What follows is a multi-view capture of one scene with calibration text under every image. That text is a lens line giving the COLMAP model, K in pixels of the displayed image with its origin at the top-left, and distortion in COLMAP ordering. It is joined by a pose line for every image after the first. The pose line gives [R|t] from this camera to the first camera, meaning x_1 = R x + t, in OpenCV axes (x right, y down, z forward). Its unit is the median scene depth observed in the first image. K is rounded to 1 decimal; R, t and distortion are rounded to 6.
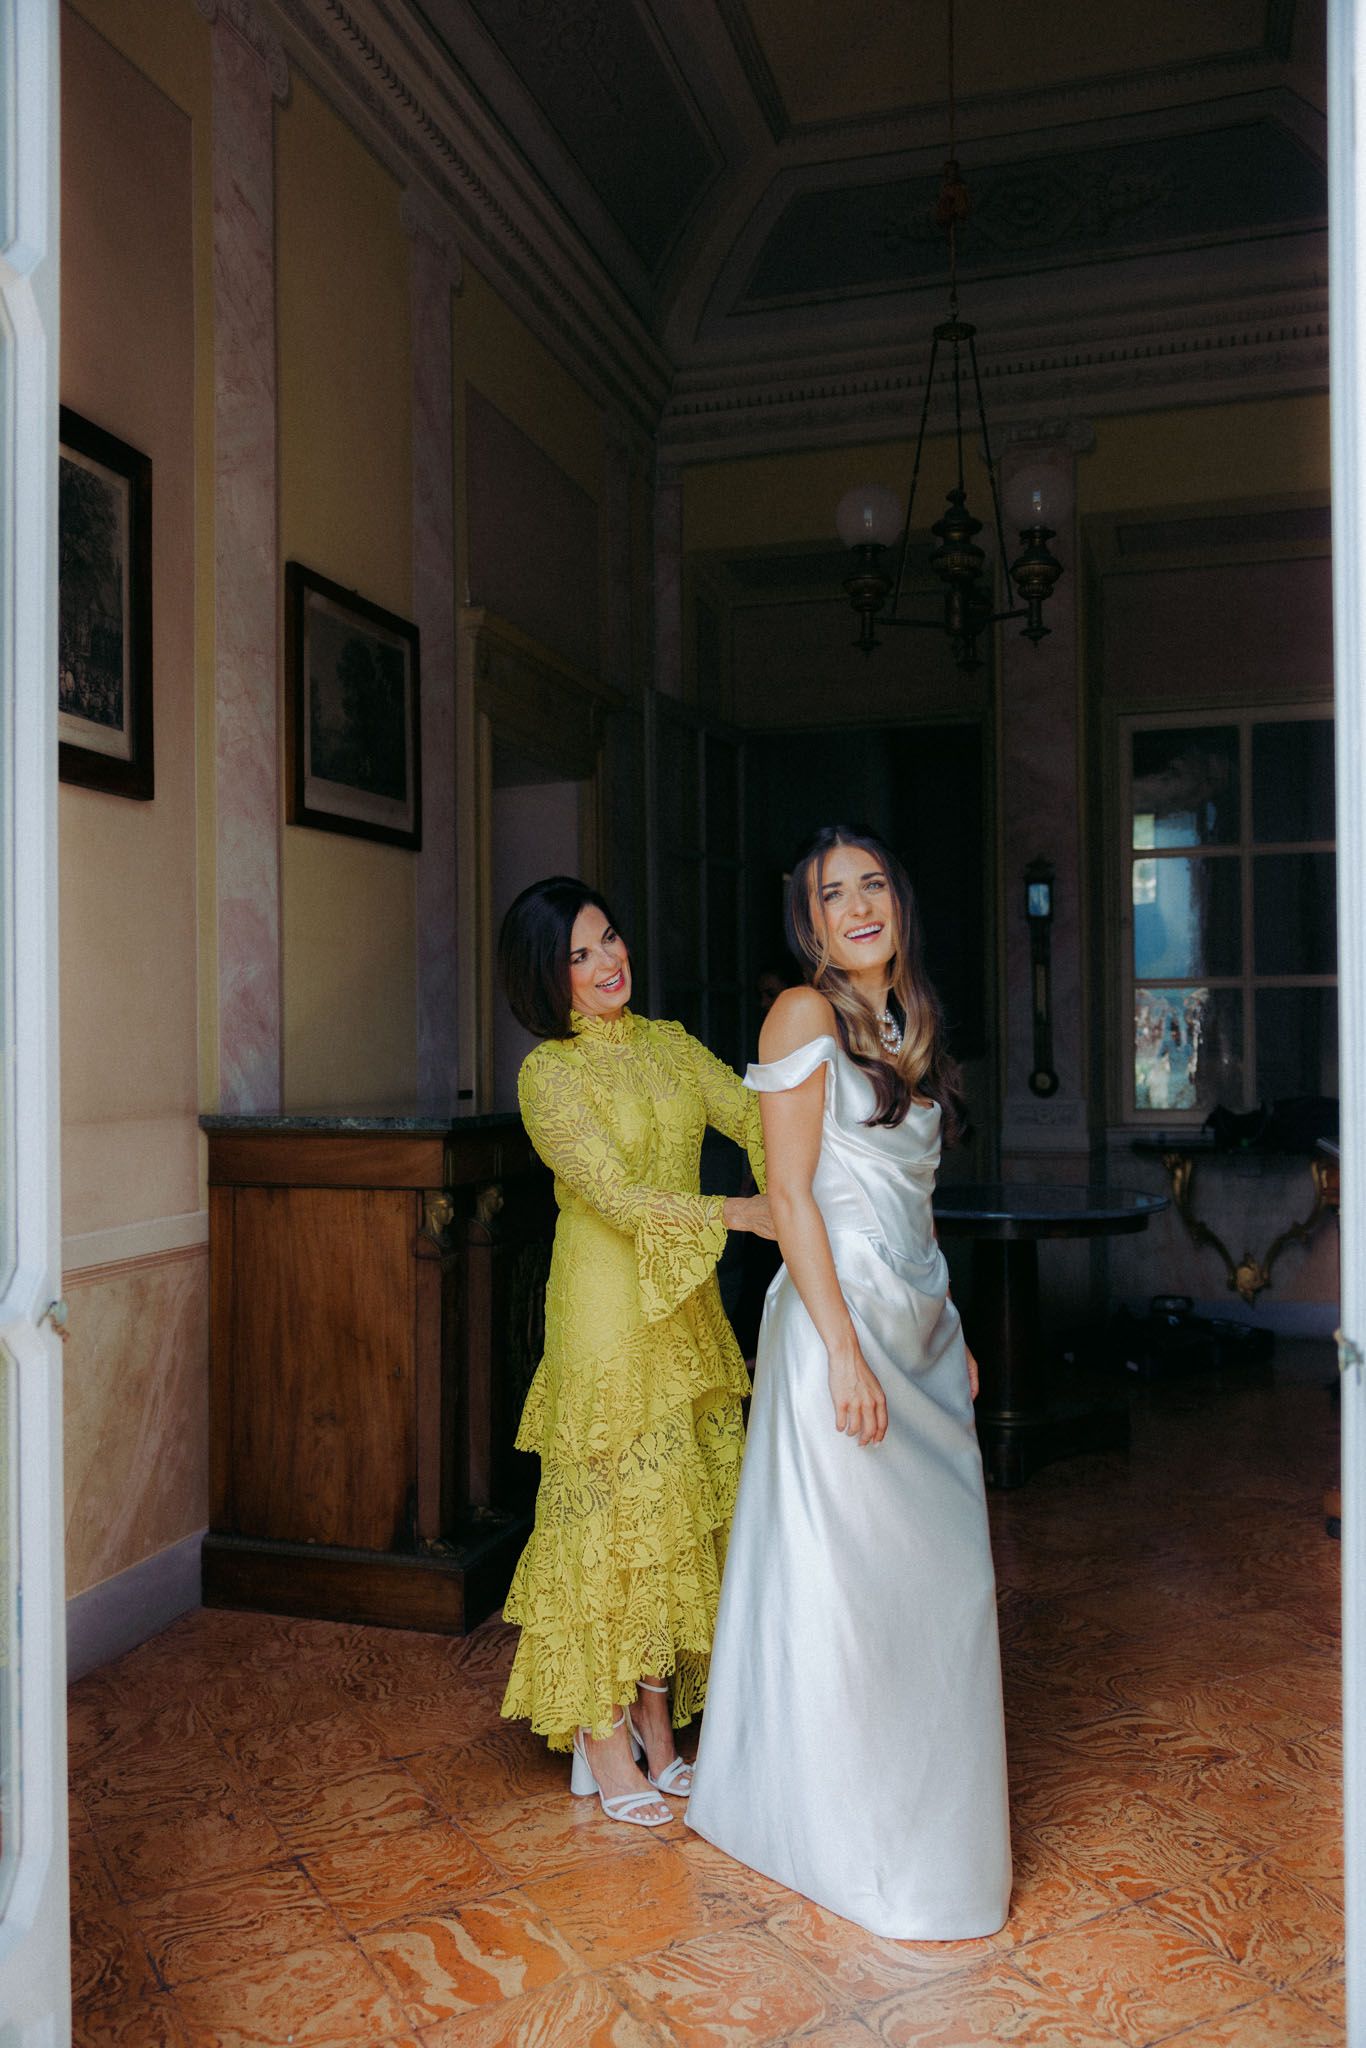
lens RADIAL K [[1672.2, 0, 682.2], [0, 1672.2, 1028.1], [0, 0, 1]] dist [-0.000490, 0.000194]
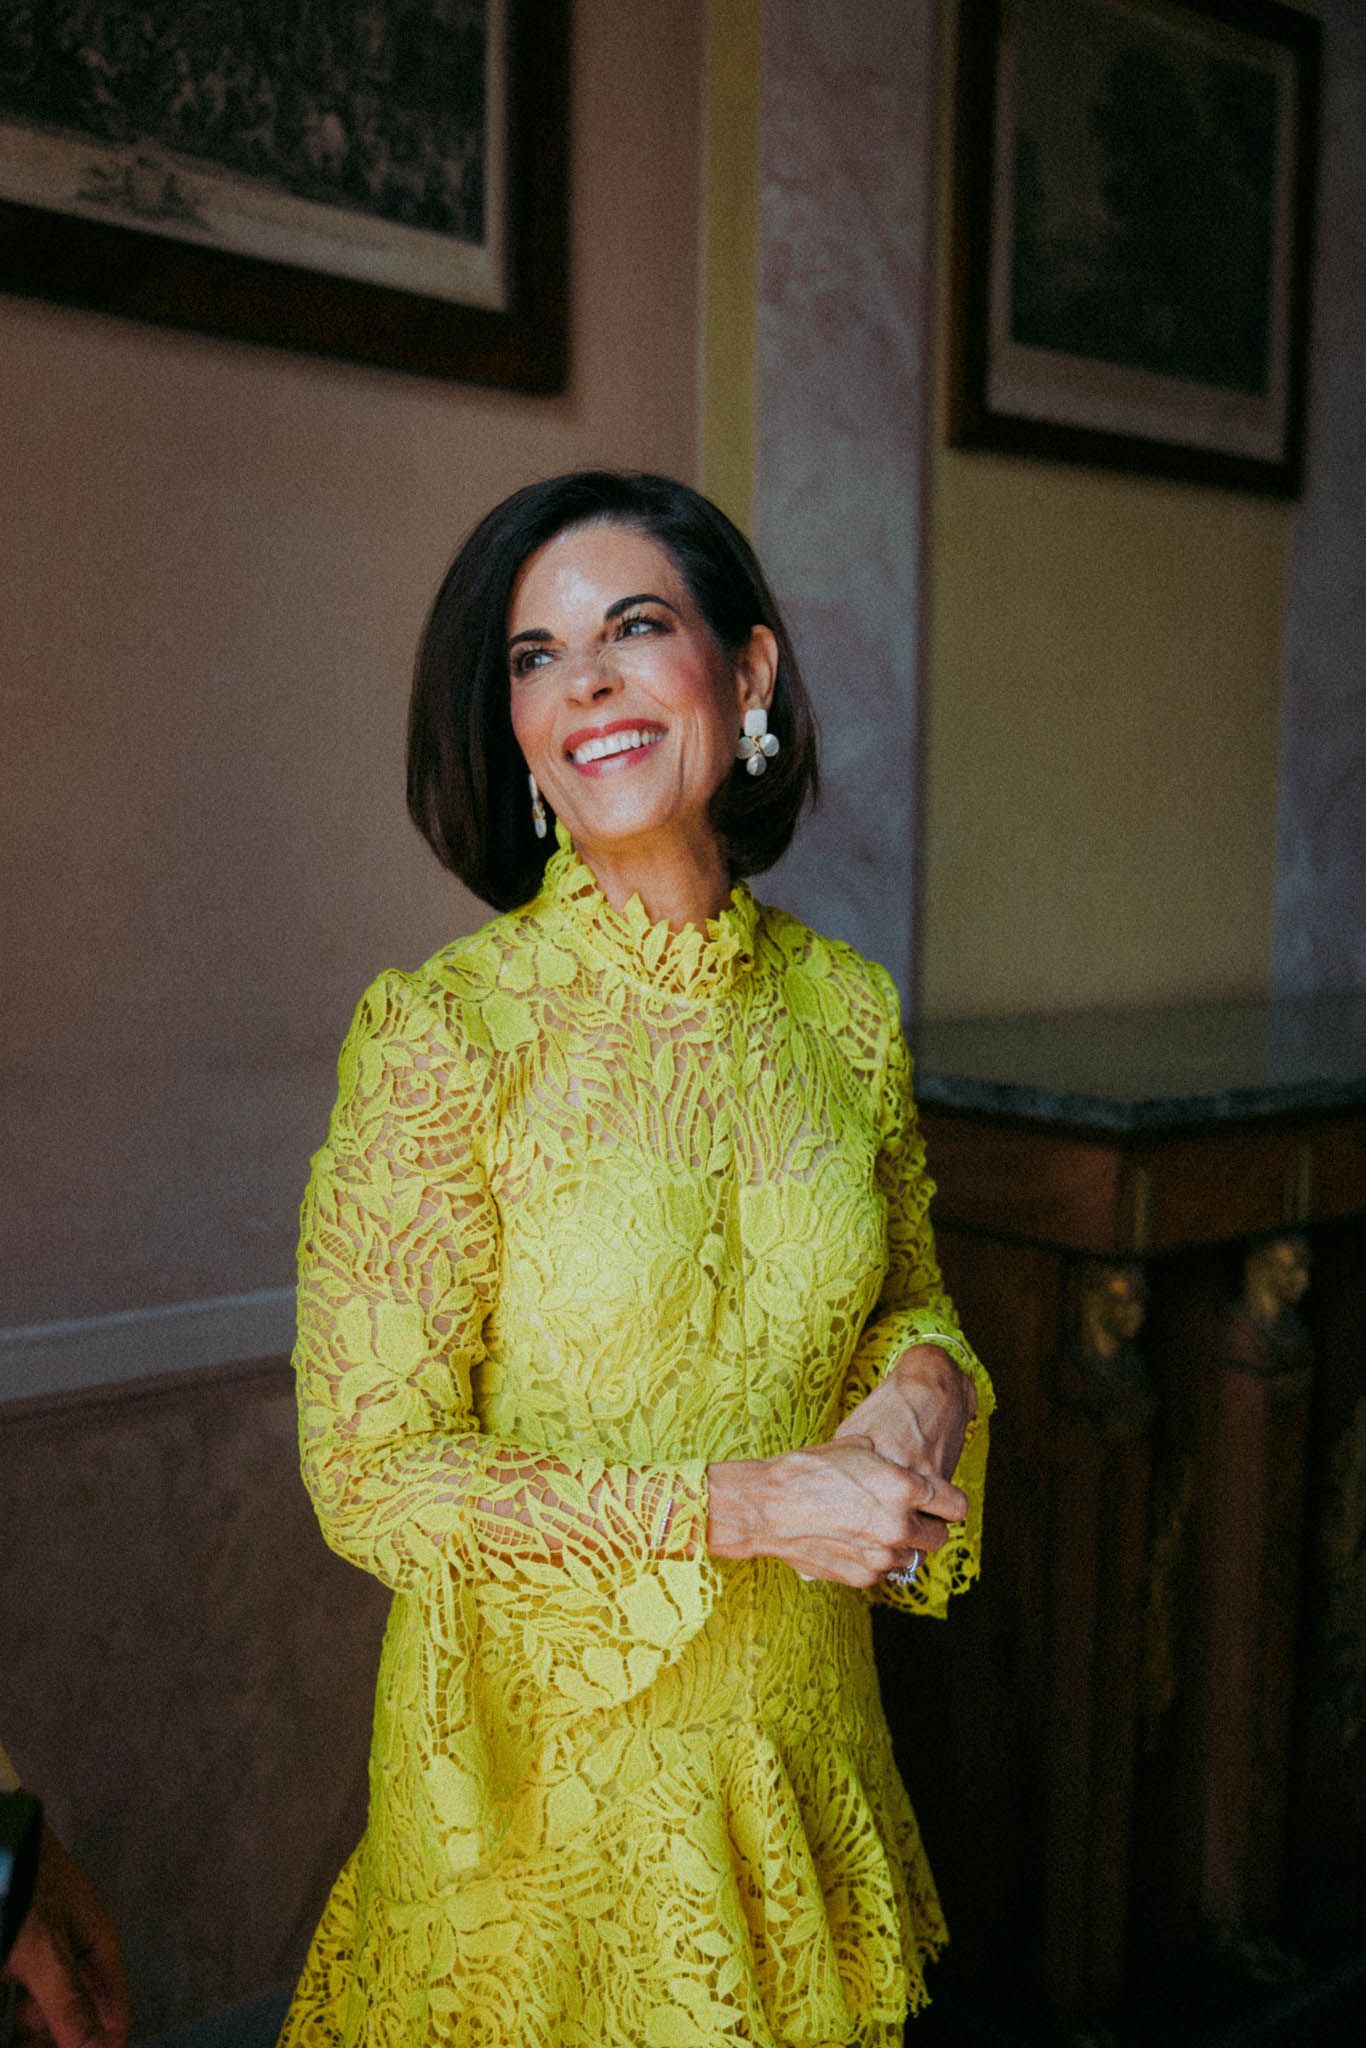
lens RADIAL K [[2197.2, 0, 681.6], [0, 2197.2, 1013.5], [0, 0, 1]] dist [0.038674, 0.000000]
pose [[0.849137, 0.063552, -0.524335, 0.048791], [-0.013837, 0.995070, 0.098200, -0.018496], [0.527991, -0.076130, 0.845831, 0.404135]]
